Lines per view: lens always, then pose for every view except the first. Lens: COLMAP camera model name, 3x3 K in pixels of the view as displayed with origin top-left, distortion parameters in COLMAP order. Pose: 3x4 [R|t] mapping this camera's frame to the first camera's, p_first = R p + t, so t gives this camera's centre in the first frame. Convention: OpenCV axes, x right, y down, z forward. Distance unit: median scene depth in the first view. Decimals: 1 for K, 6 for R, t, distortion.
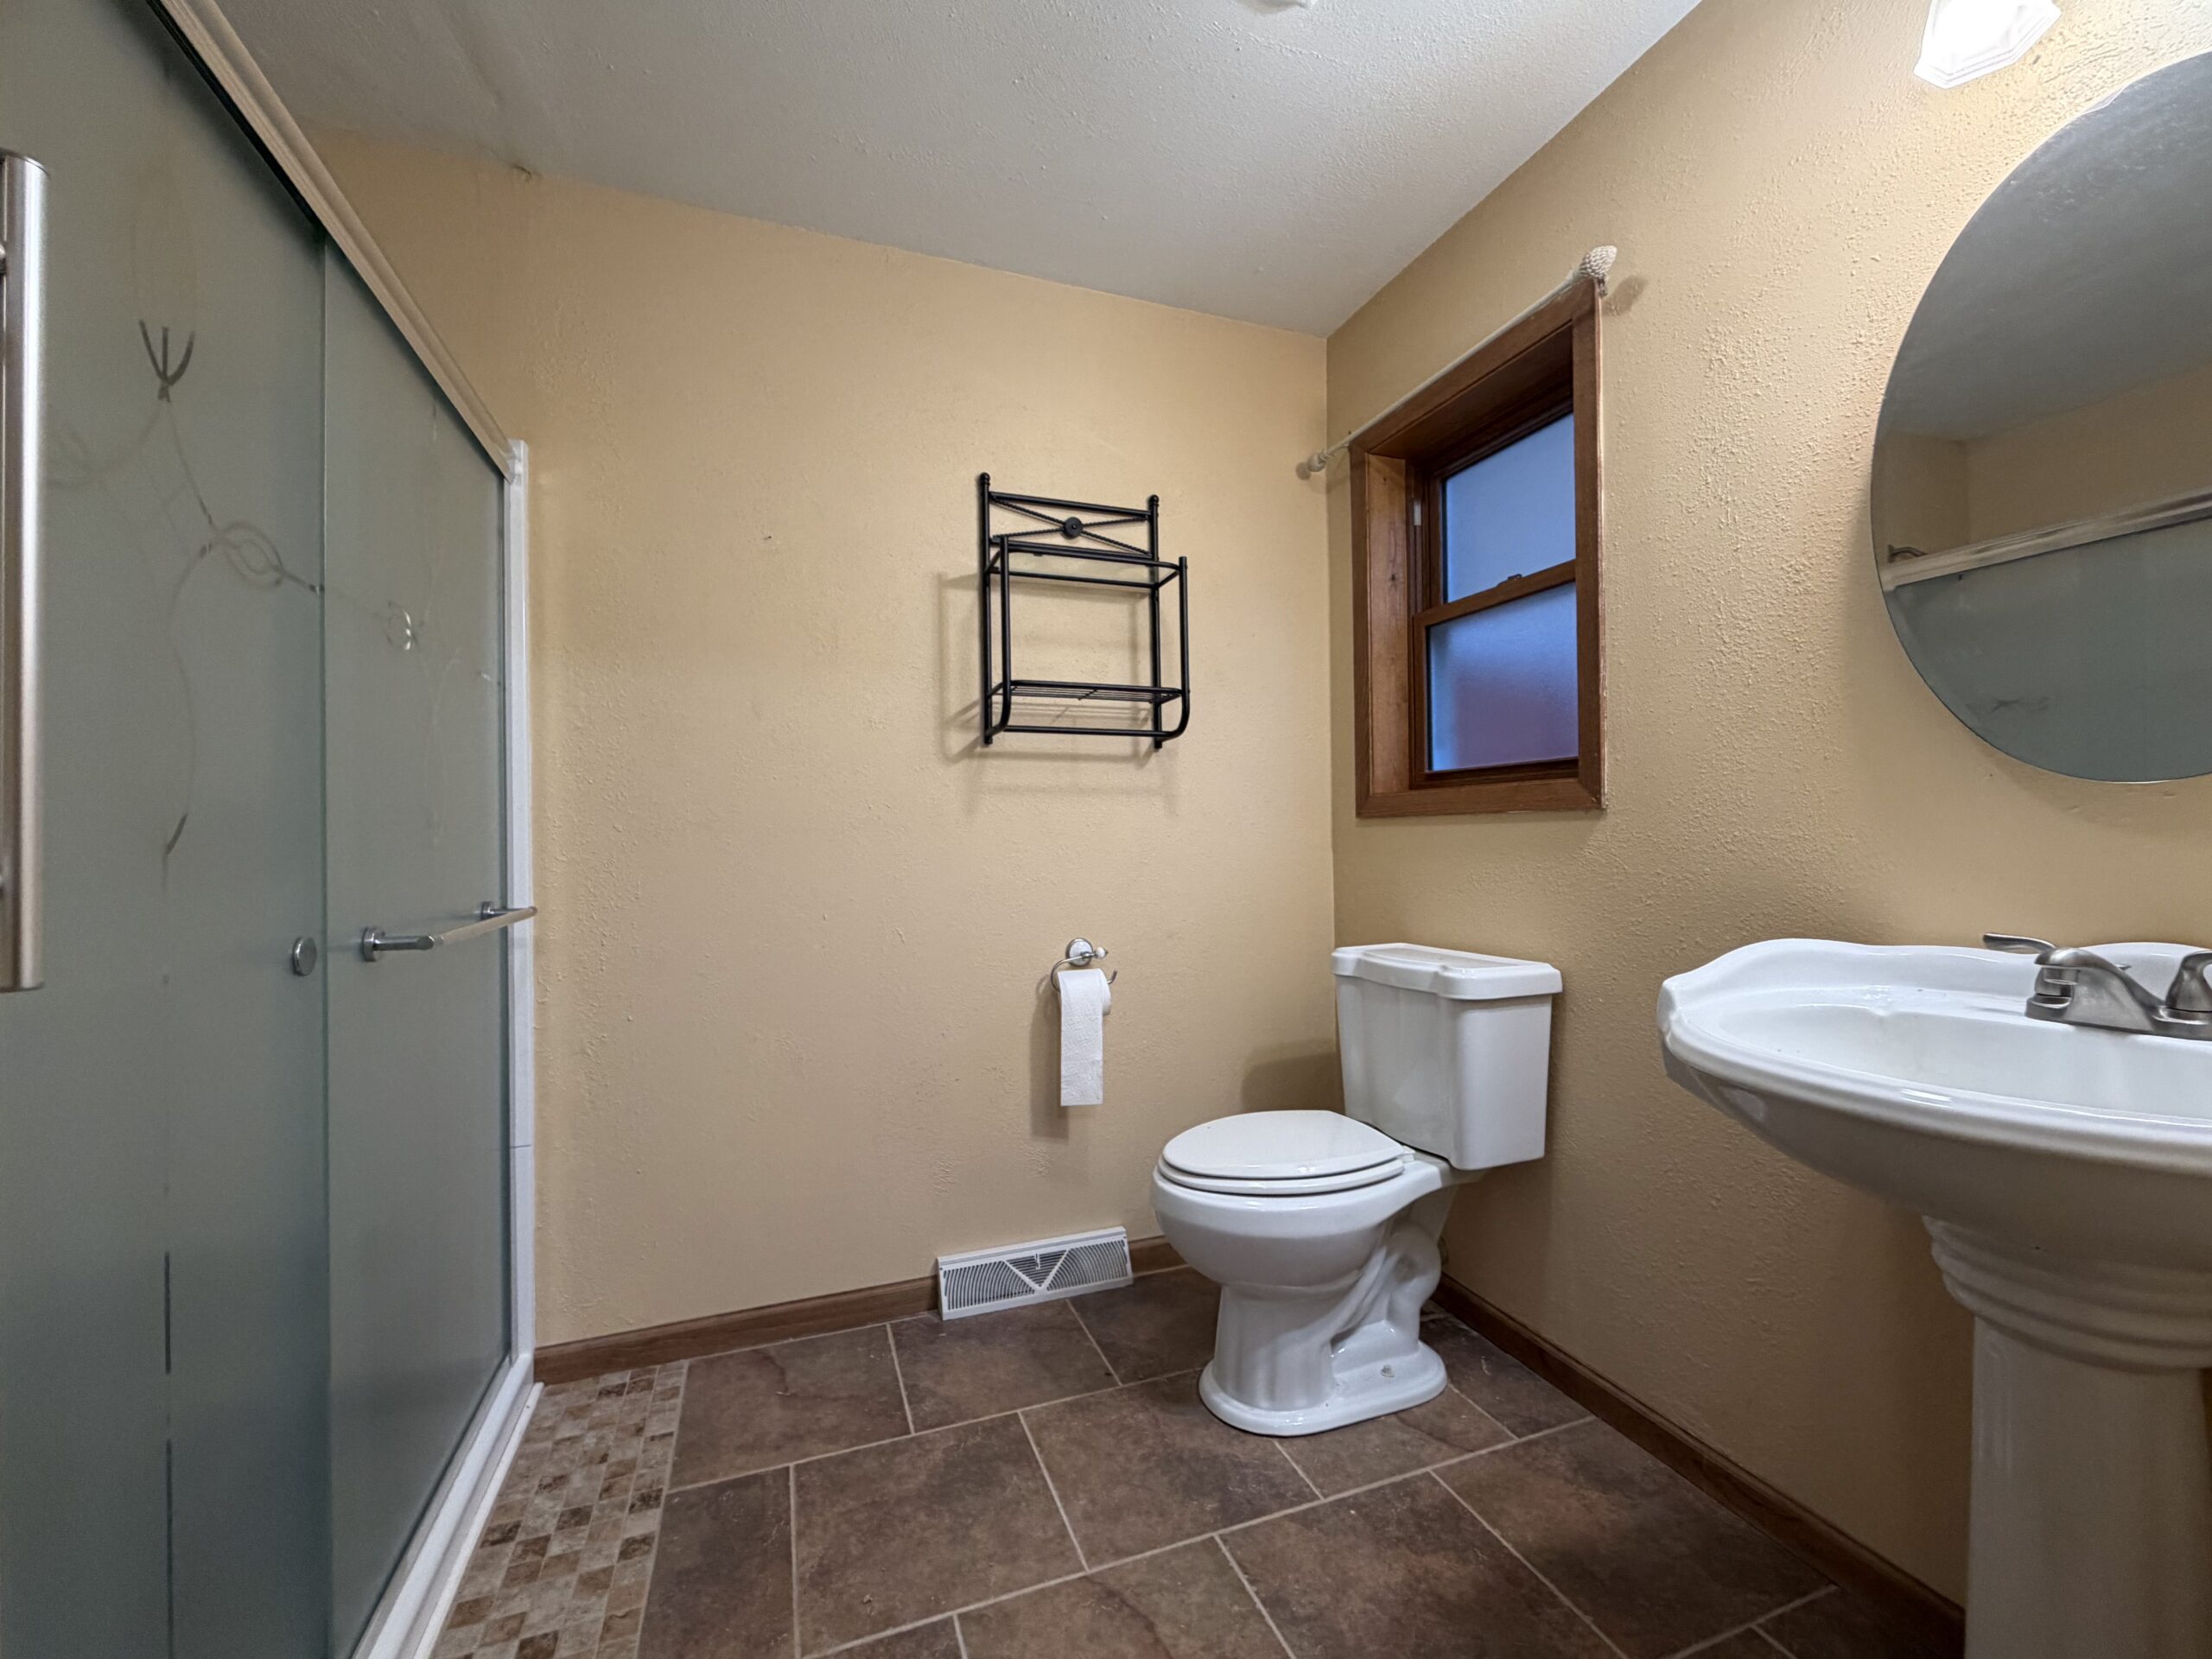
lens RADIAL K [[897.5, 0, 1103.9], [0, 897.5, 833.7], [0, 0, 1]] dist [0.000115, 0.000291]
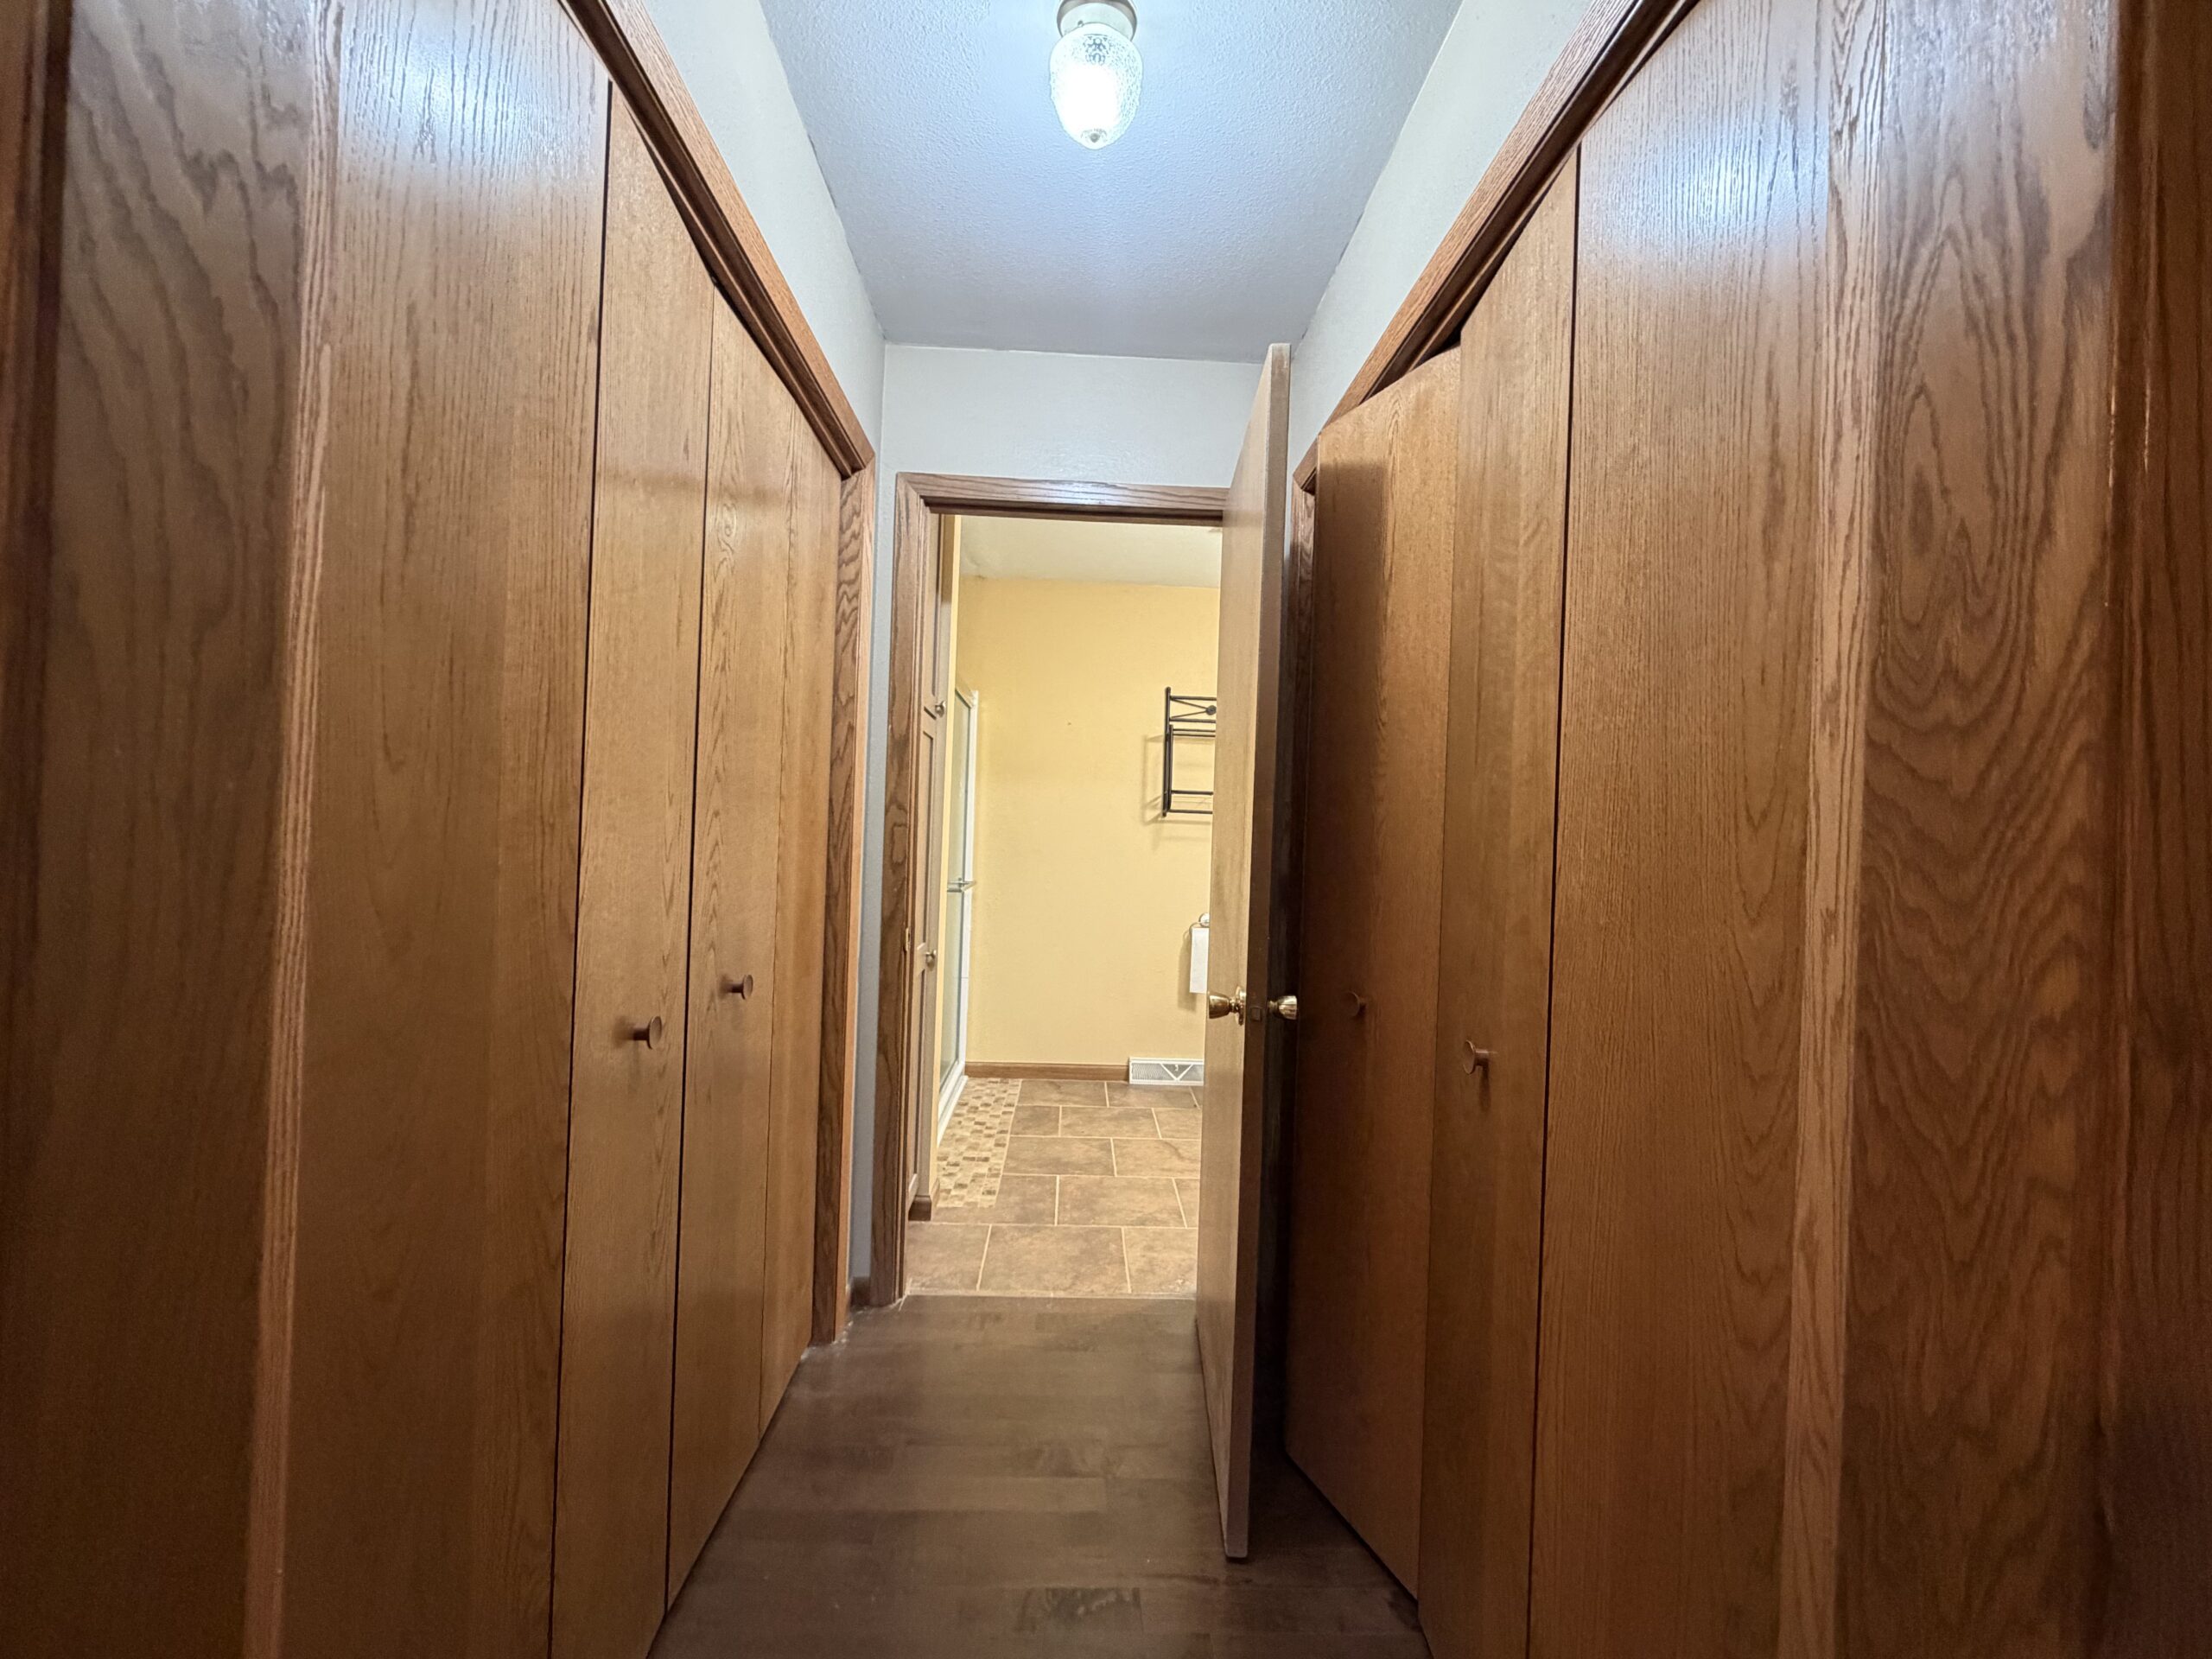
lens RADIAL K [[897.5, 0, 1103.9], [0, 897.5, 833.7], [0, 0, 1]] dist [0.000115, 0.000291]
pose [[0.947641, 0.041875, -0.316580, 0.459544], [-0.043528, 0.999051, 0.001855, -0.066267], [0.316357, 0.012022, 0.948564, -1.175636]]
